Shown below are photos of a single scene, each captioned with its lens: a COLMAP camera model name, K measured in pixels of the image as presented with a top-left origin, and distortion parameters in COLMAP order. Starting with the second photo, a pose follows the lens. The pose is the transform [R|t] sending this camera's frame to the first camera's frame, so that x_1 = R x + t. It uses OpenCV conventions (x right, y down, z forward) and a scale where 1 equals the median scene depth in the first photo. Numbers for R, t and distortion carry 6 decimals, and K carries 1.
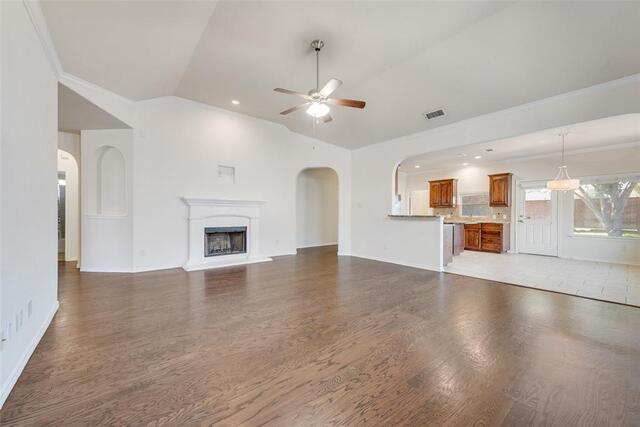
lens RADIAL K [[250.4, 0, 319.7], [0, 250.4, 215.7], [0, 0, 1]] dist [0.009884, -0.001692]
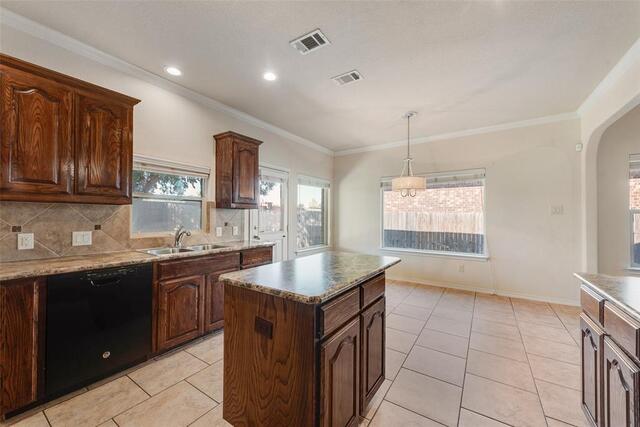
lens RADIAL K [[250.4, 0, 315.6], [0, 250.4, 213.2], [0, 0, 1]] dist [0.009884, -0.001692]
pose [[-0.281106, 0.007872, 0.959644, 0.242322], [0.000496, 0.999967, -0.008057, -0.024883], [-0.959677, -0.001789, -0.281101, 1.006481]]
